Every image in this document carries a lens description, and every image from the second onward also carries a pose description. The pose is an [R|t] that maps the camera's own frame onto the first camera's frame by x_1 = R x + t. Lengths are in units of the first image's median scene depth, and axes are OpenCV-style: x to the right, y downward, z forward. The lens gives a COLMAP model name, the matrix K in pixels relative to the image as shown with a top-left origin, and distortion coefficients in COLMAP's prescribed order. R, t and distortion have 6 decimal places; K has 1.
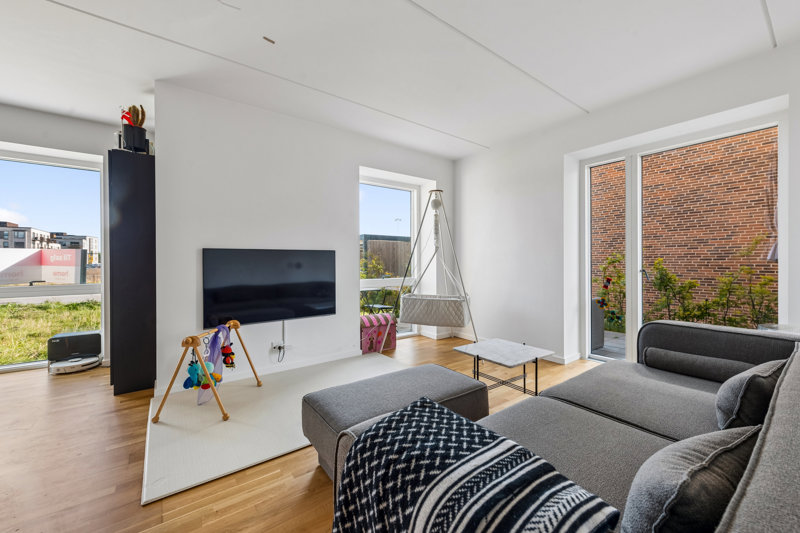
lens RADIAL K [[320.4, 0, 404.3], [0, 320.4, 262.1], [0, 0, 1]] dist [0.008844, -0.002084]
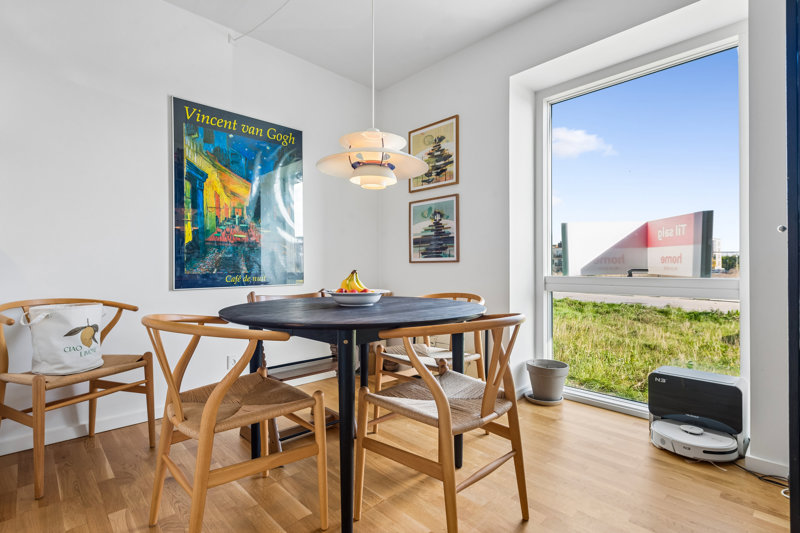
lens RADIAL K [[387.8, 0, 401.1], [0, 387.8, 263.3], [0, 0, 1]] dist [0.006175, -0.001453]
pose [[0.122526, -0.005158, -0.992452, -0.463556], [-0.006176, 0.999963, -0.005959, 0.053487], [0.992446, 0.006859, 0.122489, 0.465019]]
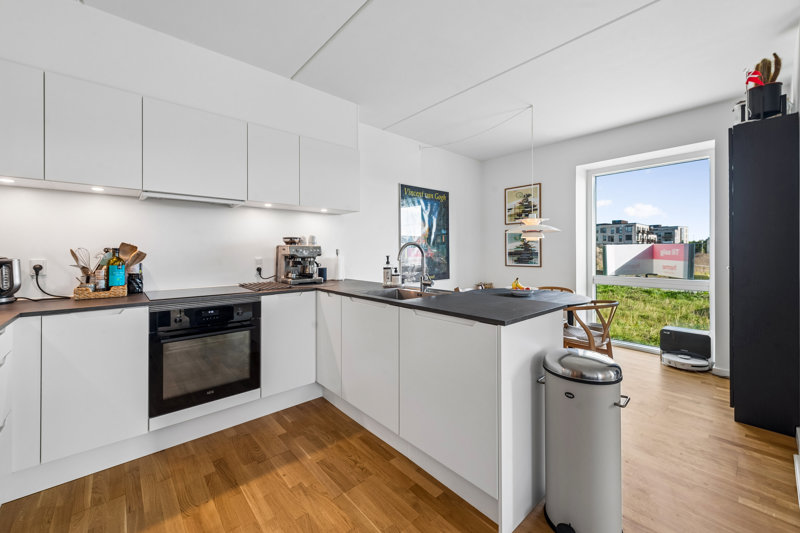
lens RADIAL K [[320.4, 0, 400.1], [0, 320.4, 250.4], [0, 0, 1]] dist [0.008844, -0.002084]
pose [[0.080836, 0.001559, -0.996726, -0.106895], [-0.002443, 0.999996, 0.001366, -0.019824], [0.996724, 0.002324, 0.080839, 0.053794]]
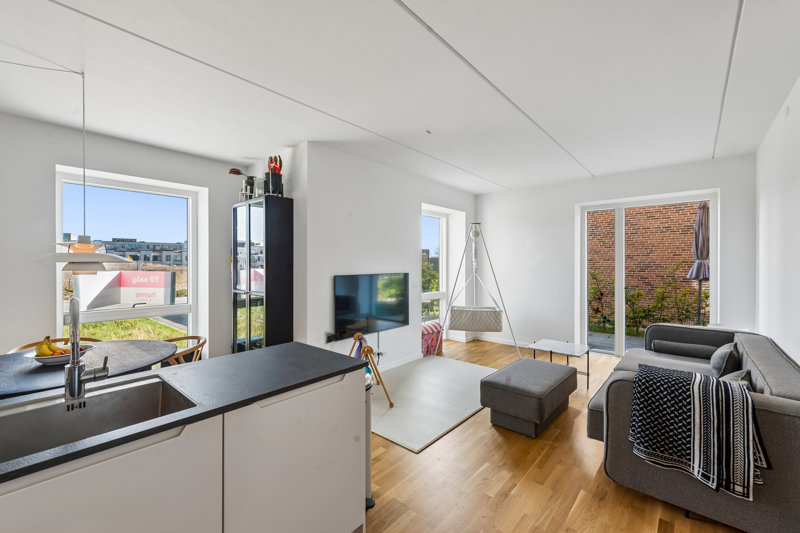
lens RADIAL K [[330.4, 0, 397.4], [0, 330.4, 263.1], [0, 0, 1]] dist [0.000836, 0.000381]
pose [[0.980270, 0.002588, 0.197649, -0.507358], [-0.001056, 0.999969, -0.007857, -0.063051], [-0.197663, 0.007493, 0.980241, -0.228932]]
